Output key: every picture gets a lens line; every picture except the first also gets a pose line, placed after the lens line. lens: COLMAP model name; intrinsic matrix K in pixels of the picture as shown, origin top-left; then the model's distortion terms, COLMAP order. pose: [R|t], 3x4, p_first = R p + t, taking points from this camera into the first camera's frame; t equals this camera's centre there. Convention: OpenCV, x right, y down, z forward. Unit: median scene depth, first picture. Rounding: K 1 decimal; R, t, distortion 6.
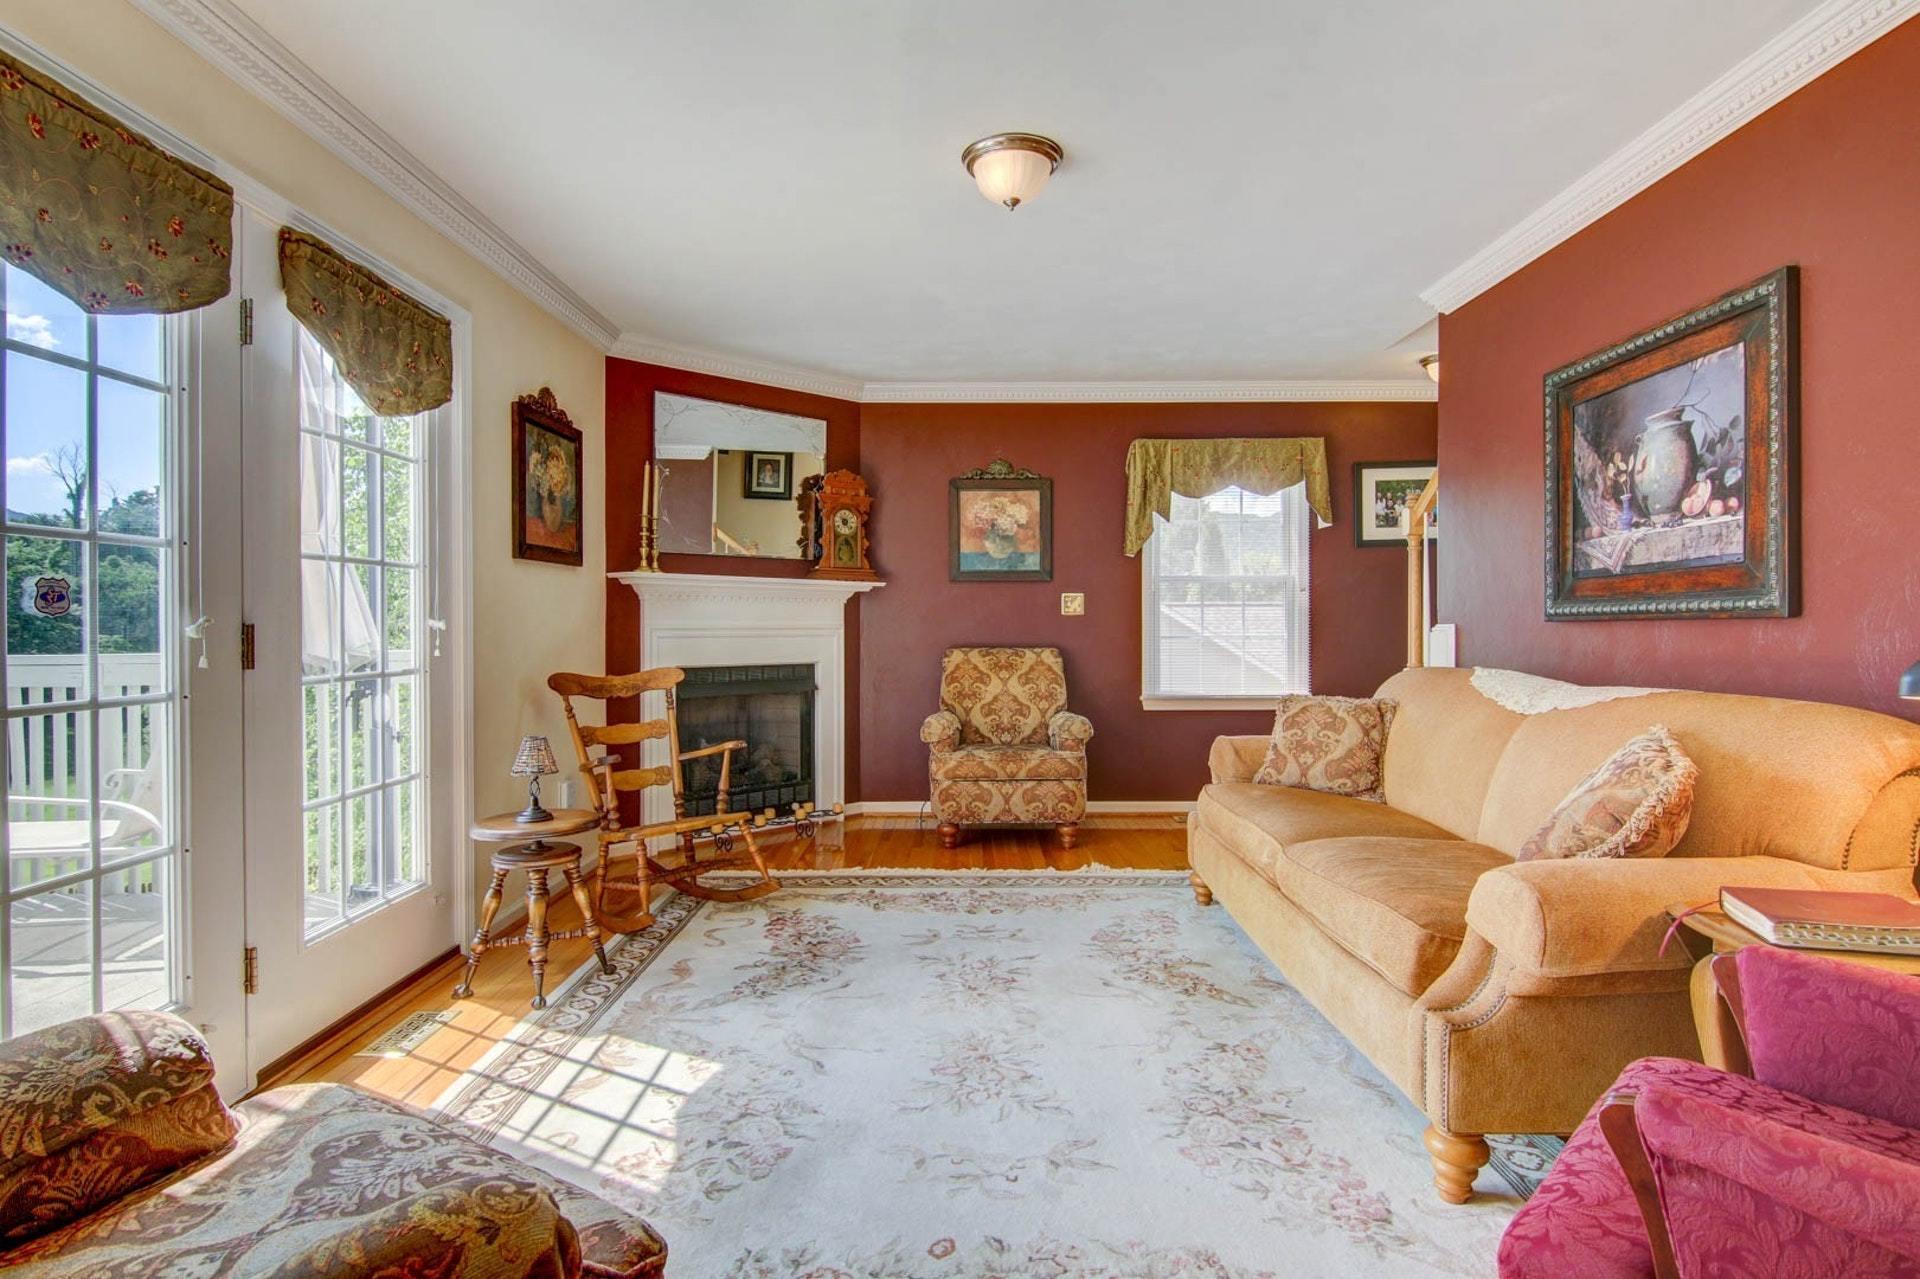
lens RADIAL K [[965.9, 0, 964.5], [0, 965.9, 635.1], [0, 0, 1]] dist [0.003005, -0.008089]
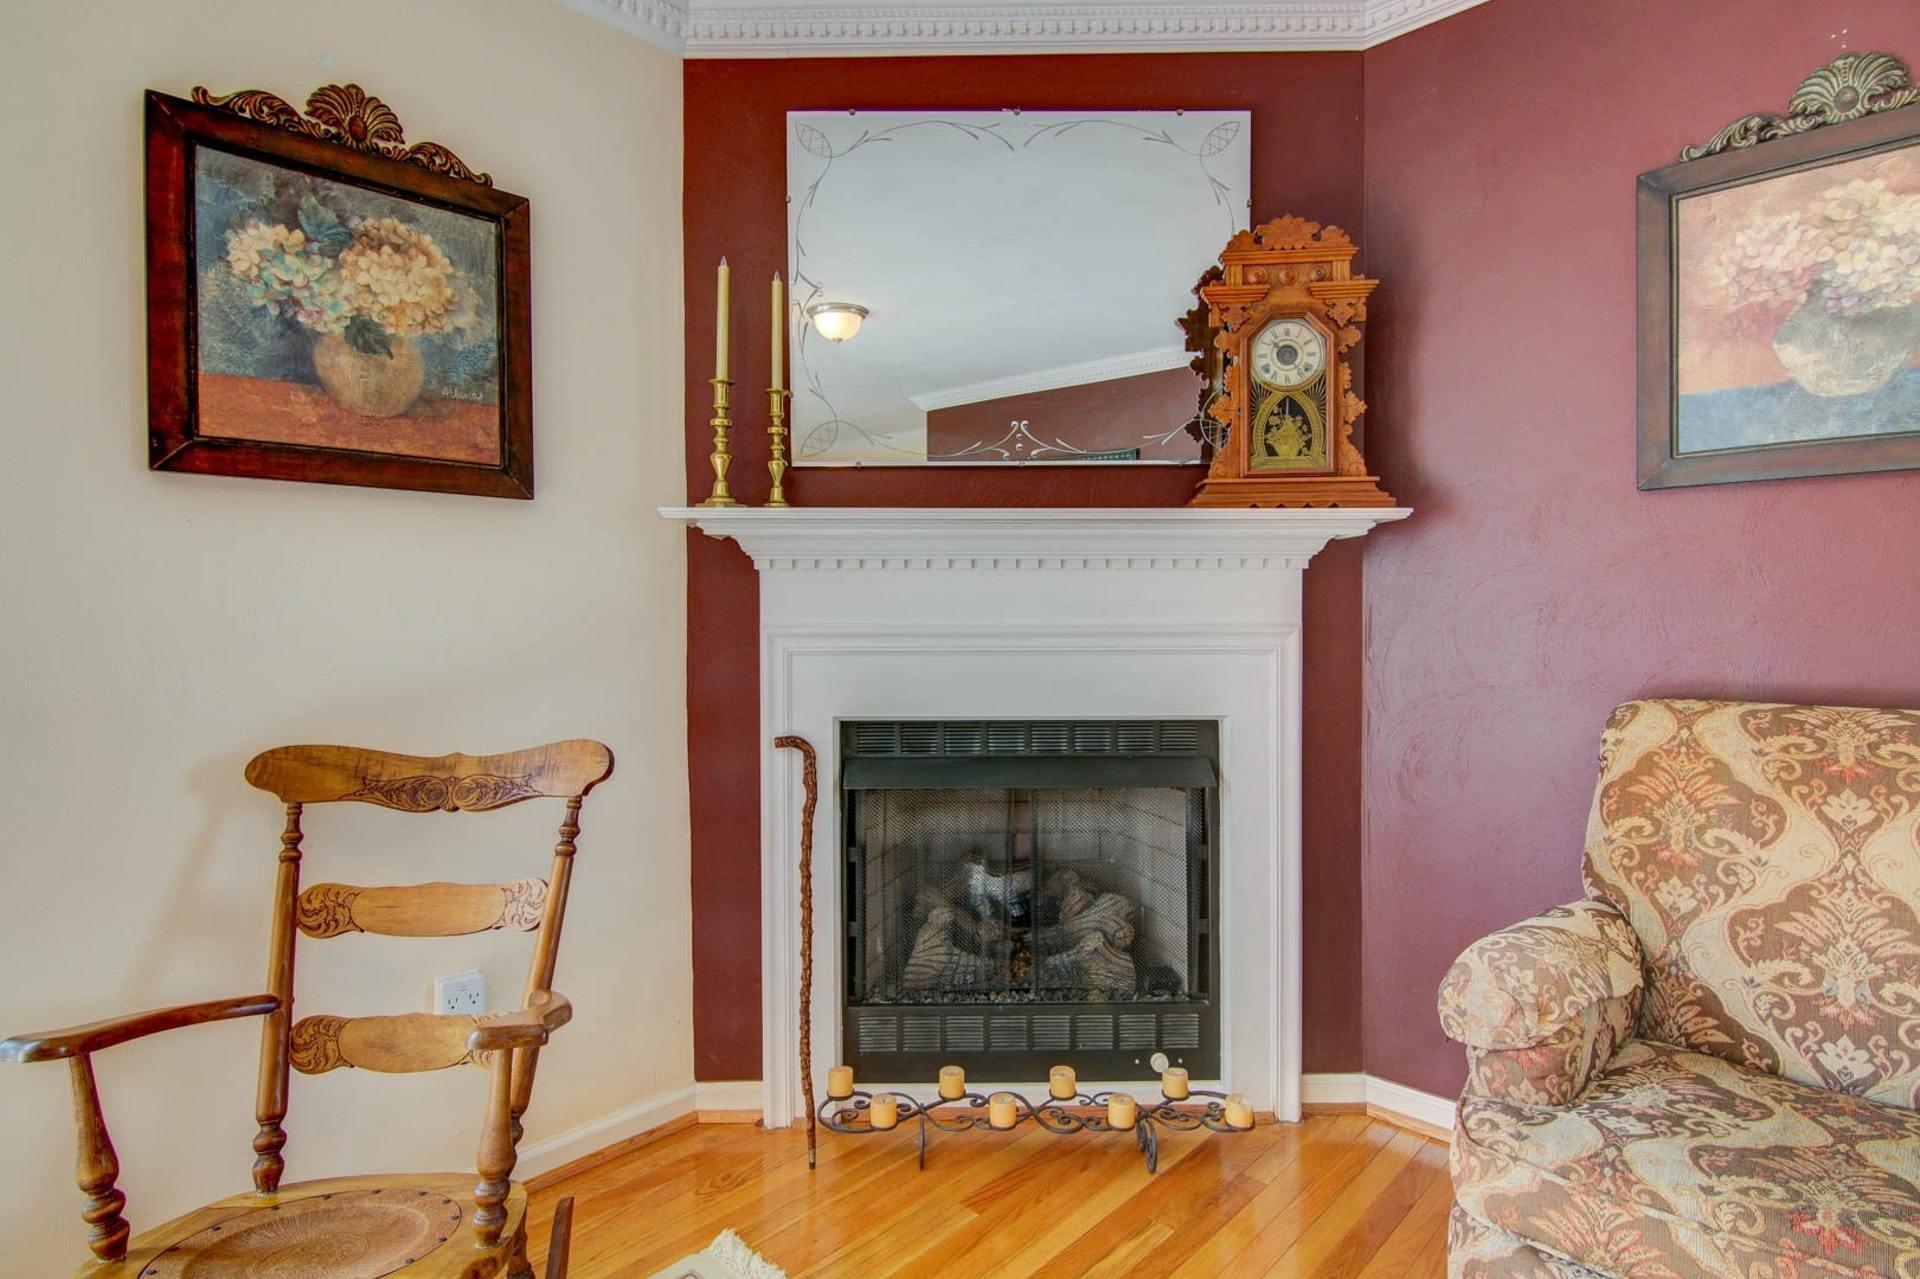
lens RADIAL K [[965.9, 0, 958.3], [0, 965.9, 629.0], [0, 0, 1]] dist [0.003005, -0.008089]
pose [[0.713740, 0.008410, -0.700360, 0.051302], [-0.005148, 0.999964, 0.006761, -0.010558], [0.700392, -0.001220, 0.713758, 0.632996]]
